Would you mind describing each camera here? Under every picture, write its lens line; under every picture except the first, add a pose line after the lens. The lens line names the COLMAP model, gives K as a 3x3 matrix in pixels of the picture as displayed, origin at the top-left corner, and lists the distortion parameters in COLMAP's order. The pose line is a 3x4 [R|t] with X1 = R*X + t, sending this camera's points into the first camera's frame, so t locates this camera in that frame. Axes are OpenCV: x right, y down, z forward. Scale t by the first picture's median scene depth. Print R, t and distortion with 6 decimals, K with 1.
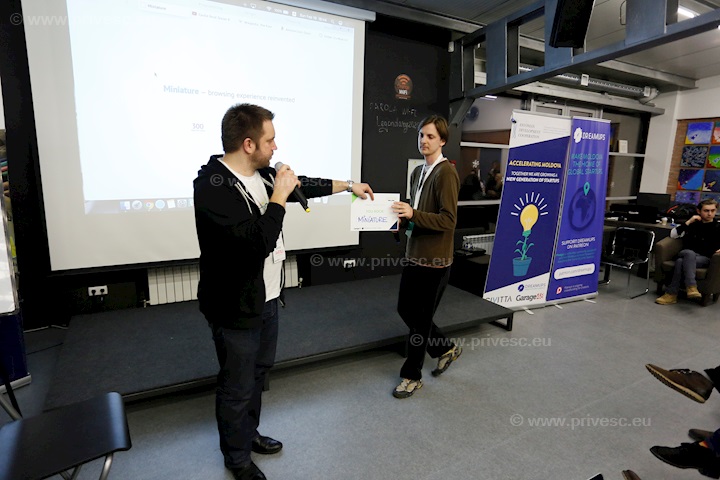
lens RADIAL K [[432.1, 0, 360.0], [0, 432.1, 240.0], [0, 0, 1]] dist [-0.033927, 0.001679]
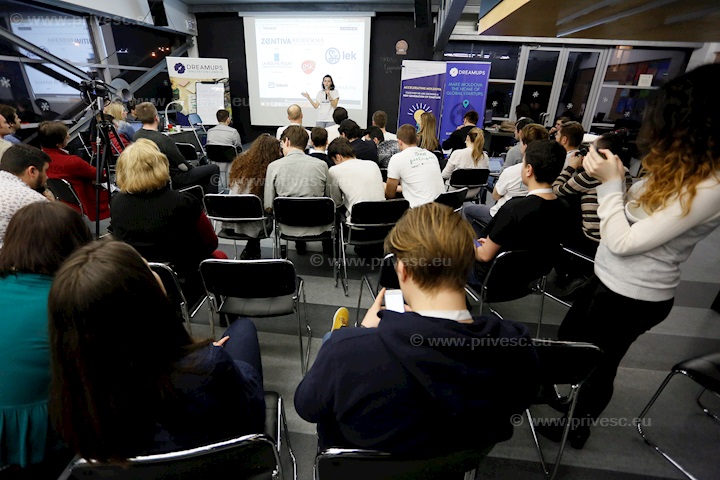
lens RADIAL K [[357.1, 0, 360.0], [0, 357.1, 240.0], [0, 0, 1]] dist [-0.053783, 0.022011]
pose [[0.804618, 0.231815, -0.546674, 1.127324], [-0.116832, 0.964455, 0.237016, 0.135141], [0.582186, -0.126838, 0.803101, -0.526633]]
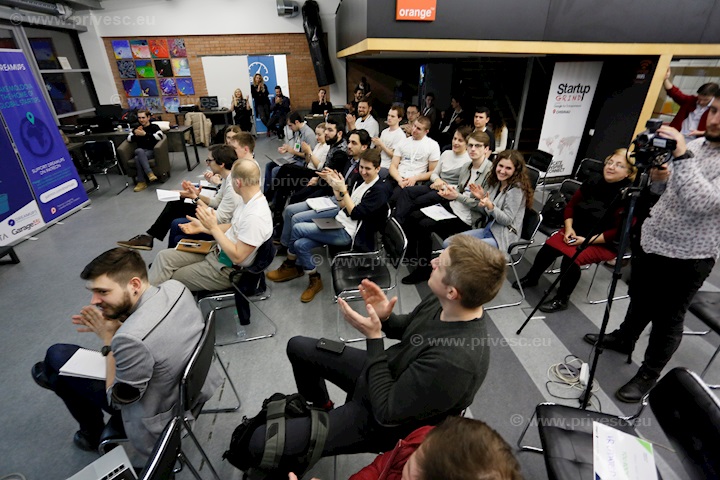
lens RADIAL K [[357.1, 0, 360.0], [0, 357.1, 240.0], [0, 0, 1]] dist [-0.053783, 0.022011]
pose [[0.417524, -0.448421, 0.790312, 0.027323], [0.199529, 0.893766, 0.401709, -0.025648], [-0.886488, -0.010033, 0.462642, -0.194043]]
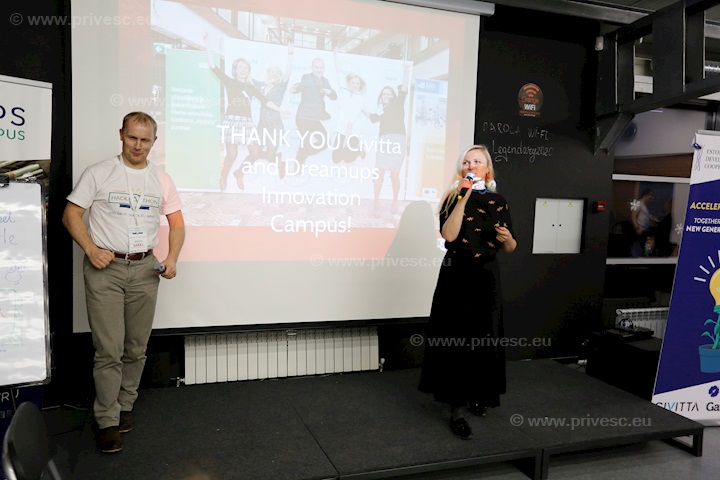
lens RADIAL K [[615.2, 0, 360.0], [0, 615.2, 240.0], [0, 0, 1]] dist [-0.005075, 0.084357]
pose [[0.988355, 0.021509, -0.150638, -0.024853], [-0.037908, 0.993552, -0.106853, 0.002614], [0.147368, 0.111319, 0.982797, -0.047521]]
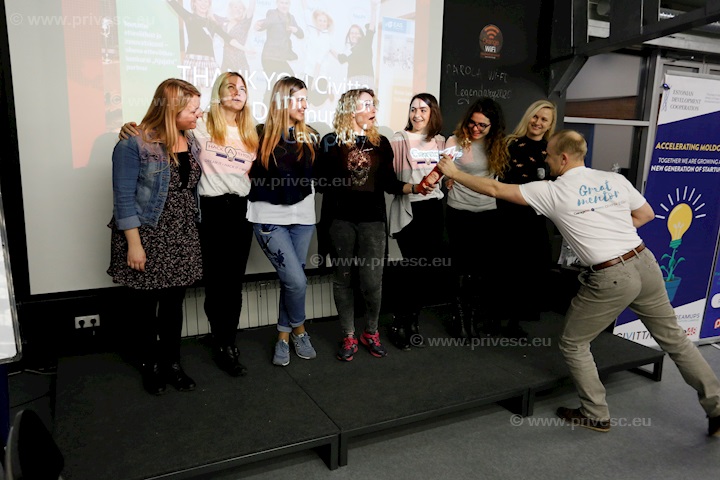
lens RADIAL K [[576.0, 0, 360.0], [0, 576.0, 240.0], [0, 0, 1]] dist [-0.028801, 0.096531]
pose [[0.999547, 0.001912, -0.030020, -0.102288], [-0.002246, 0.999936, -0.011080, -0.009263], [0.029997, 0.011142, 0.999488, 0.024494]]
